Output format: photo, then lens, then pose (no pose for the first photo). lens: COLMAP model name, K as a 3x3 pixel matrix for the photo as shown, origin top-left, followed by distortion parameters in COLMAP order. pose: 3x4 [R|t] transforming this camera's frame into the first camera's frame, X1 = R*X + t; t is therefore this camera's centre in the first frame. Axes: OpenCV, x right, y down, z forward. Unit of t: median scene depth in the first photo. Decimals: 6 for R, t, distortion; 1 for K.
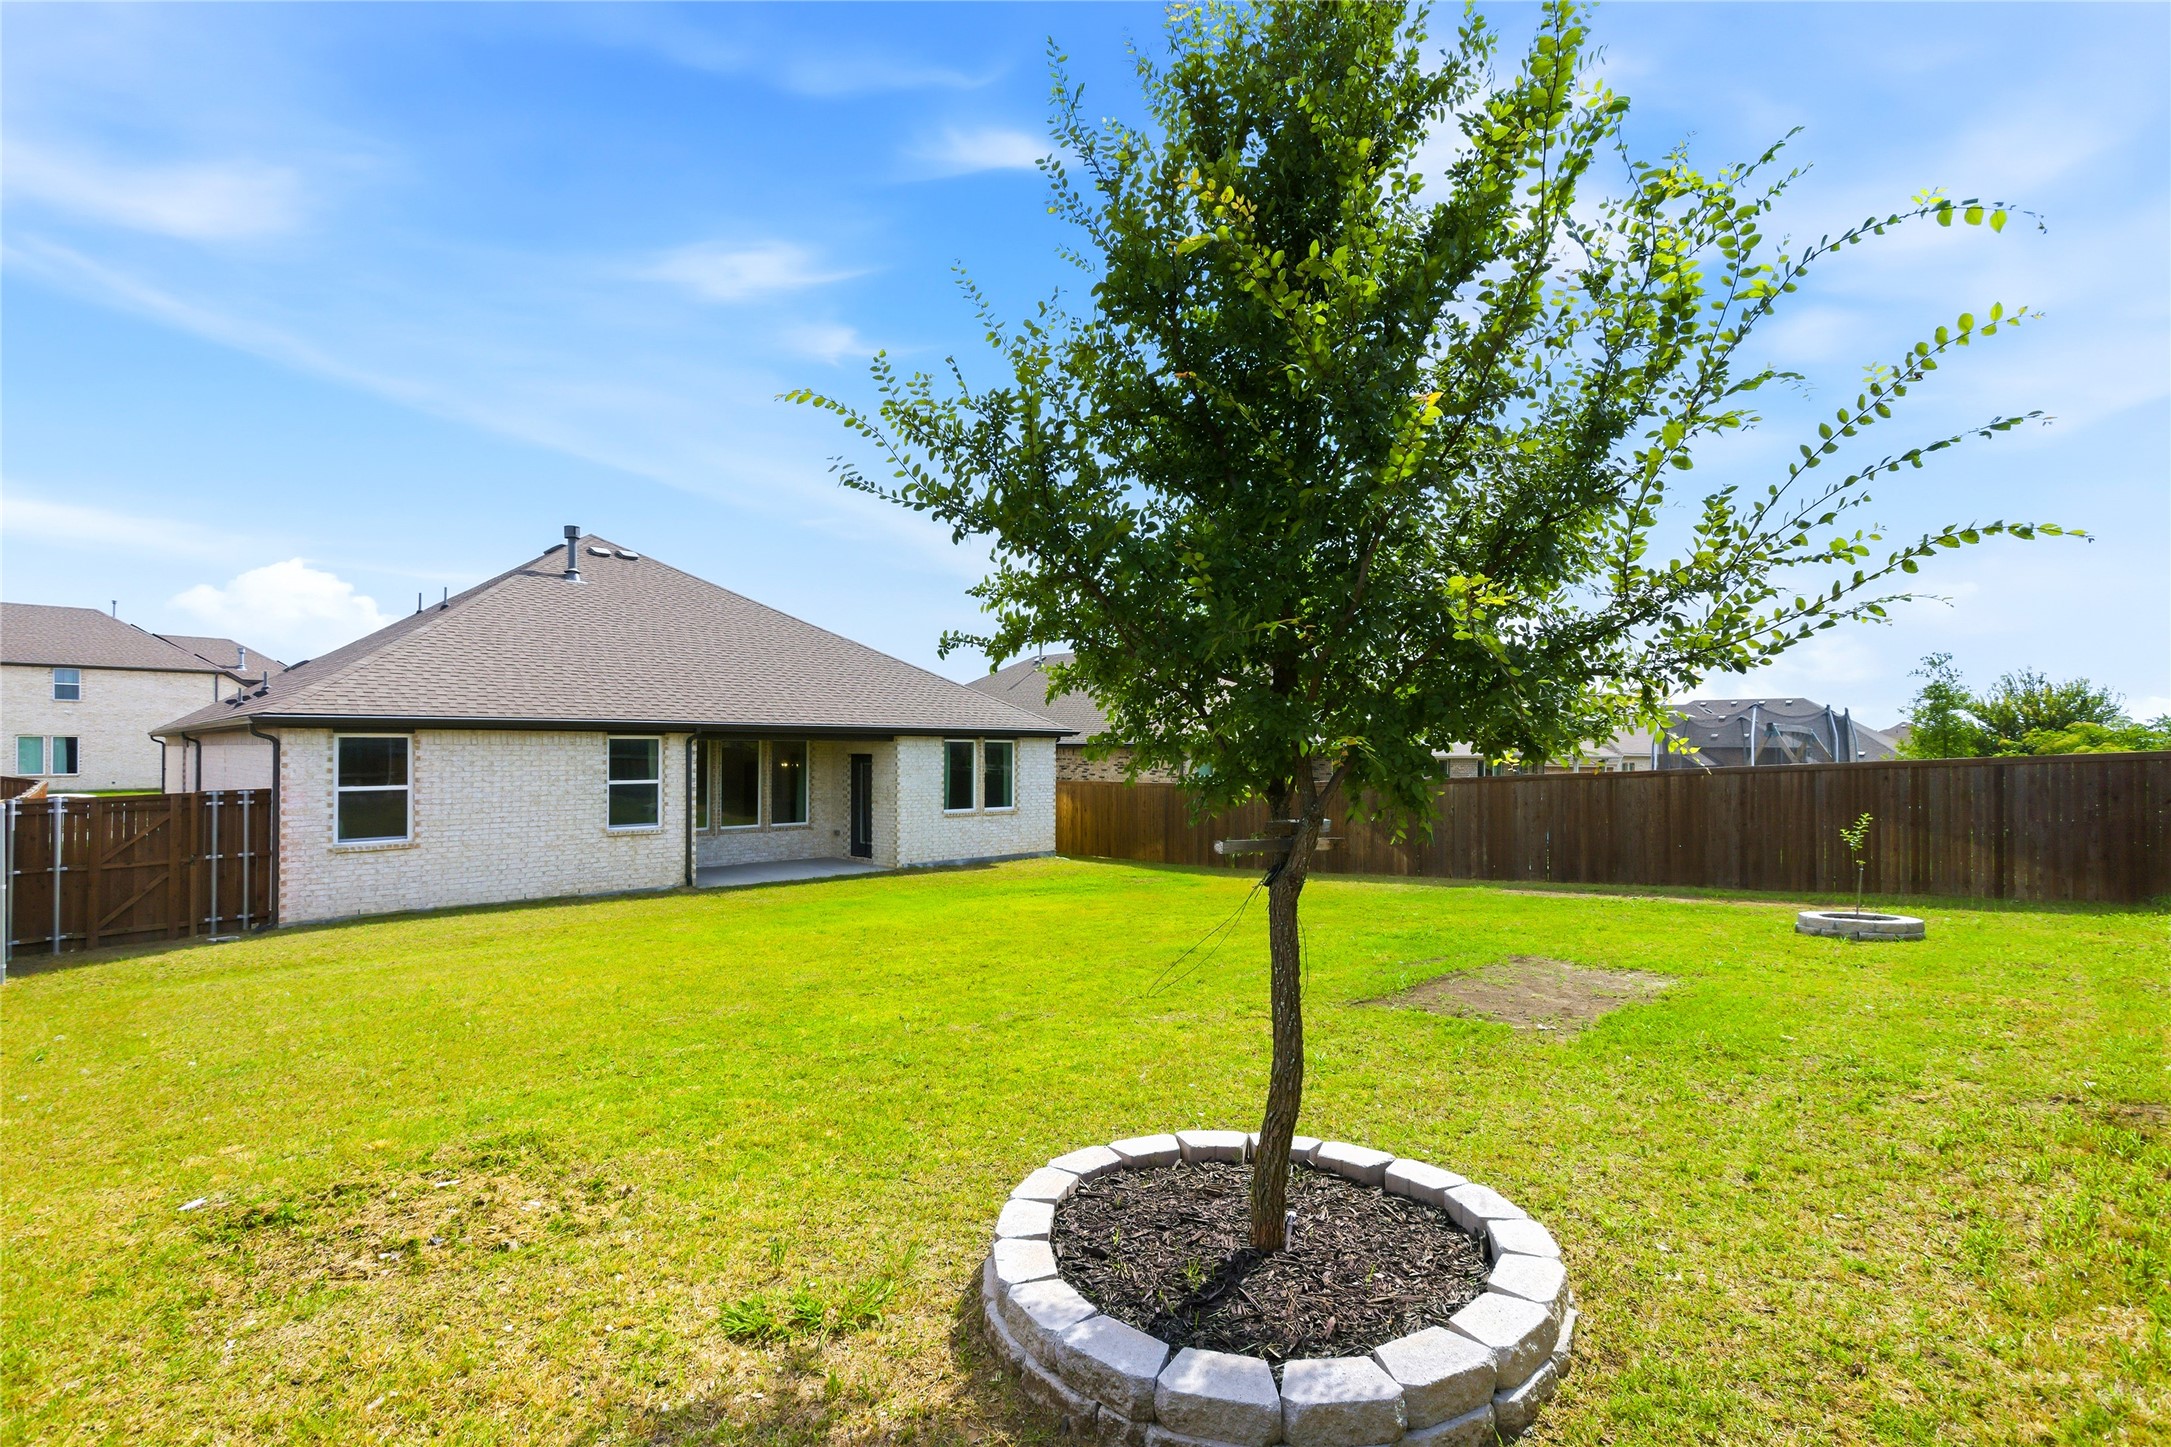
lens RADIAL K [[1015.2, 0, 1085.5], [0, 1015.2, 723.5], [0, 0, 1]] dist [0.014566, 0.000190]
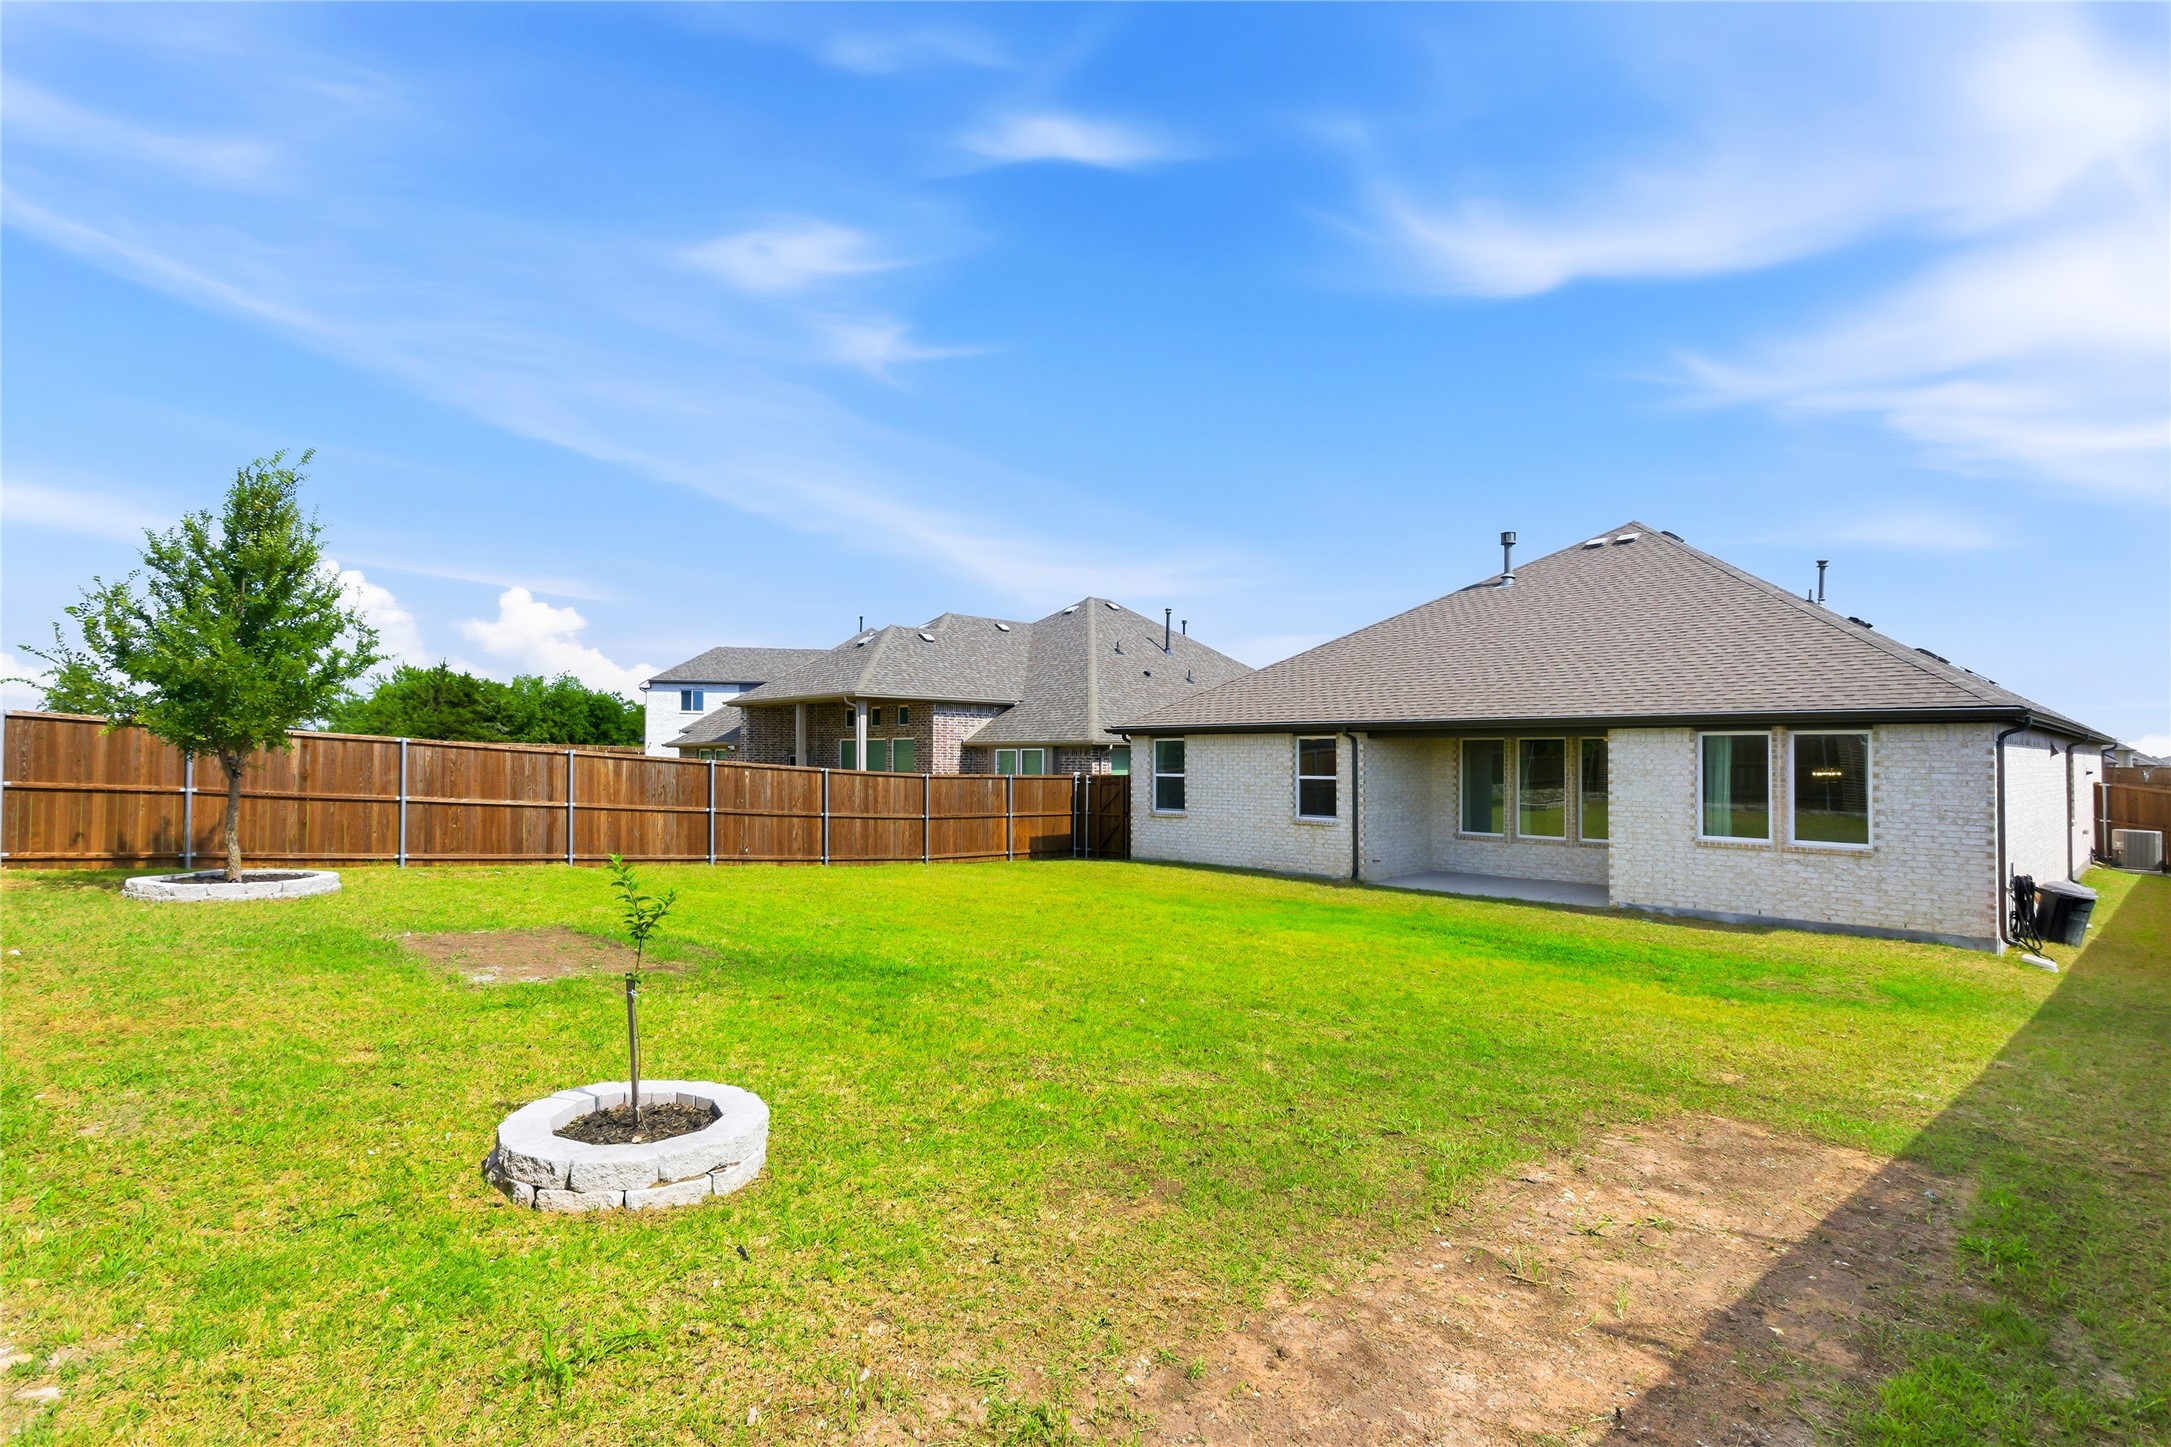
lens RADIAL K [[1070.5, 0, 1085.5], [0, 1070.5, 723.5], [0, 0, 1]] dist [-0.001182, 0.000056]
pose [[0.009741, -0.034627, -0.999353, 0.723696], [0.018692, 0.999232, -0.034441, 0.034165], [0.999778, -0.018345, 0.010381, 0.736171]]
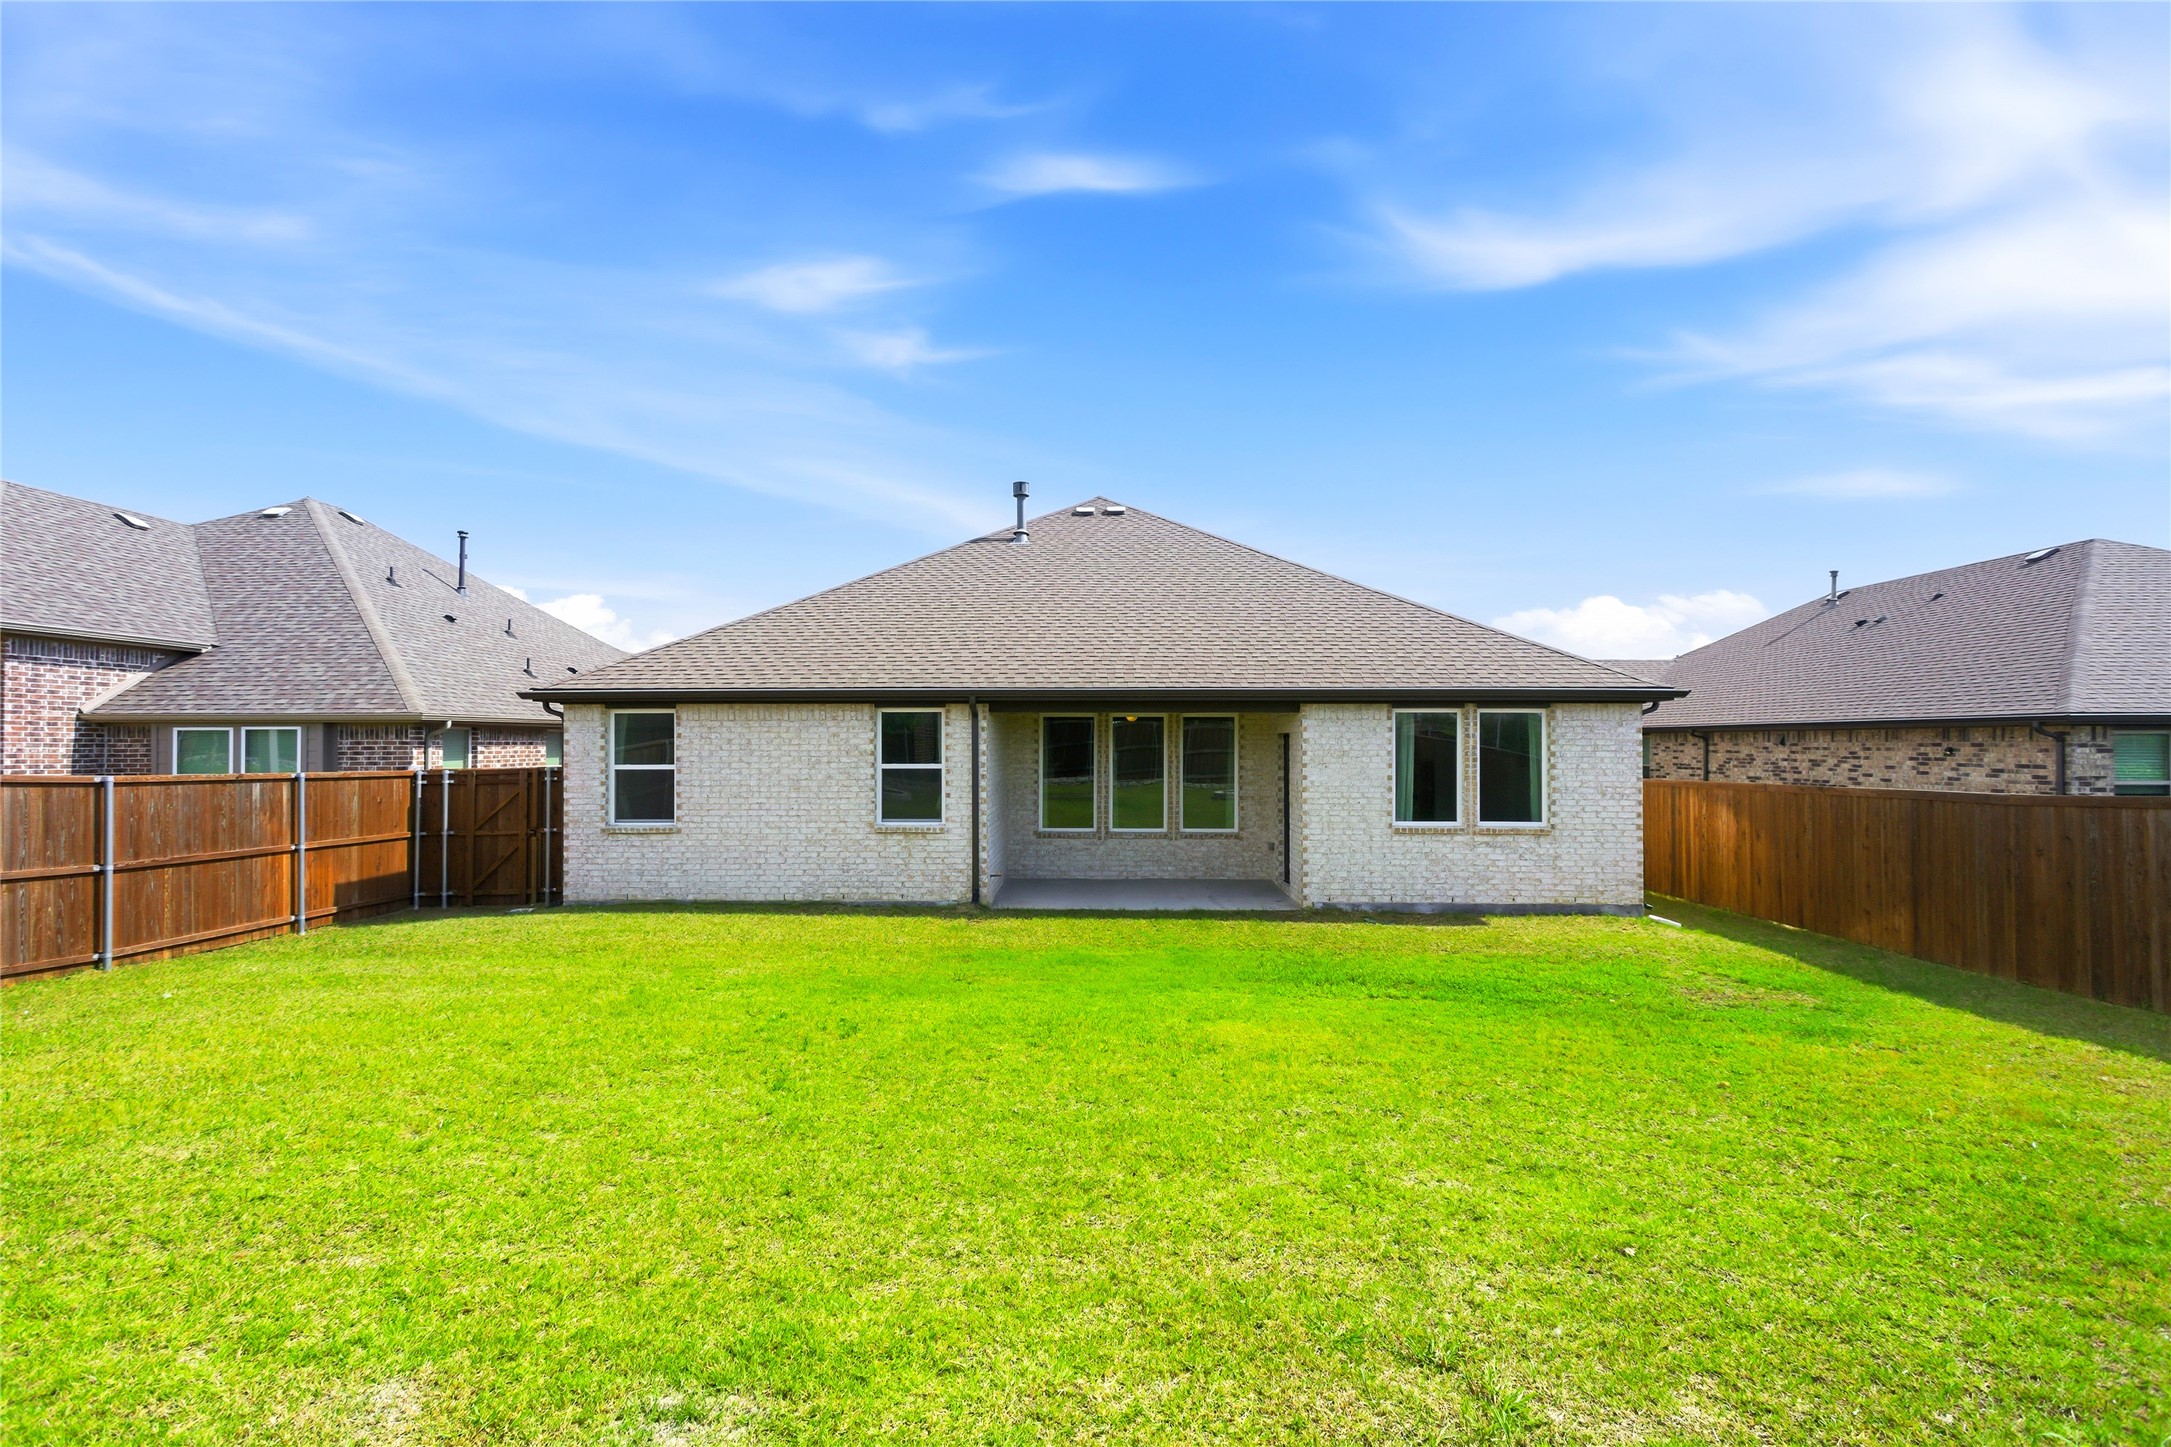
lens RADIAL K [[1015.2, 0, 1085.5], [0, 1015.2, 723.5], [0, 0, 1]] dist [0.014566, 0.000190]
pose [[0.699701, -0.017444, -0.714223, 0.220213], [0.019403, 0.999797, -0.005410, 0.031004], [0.714173, -0.010073, 0.699897, 0.541209]]
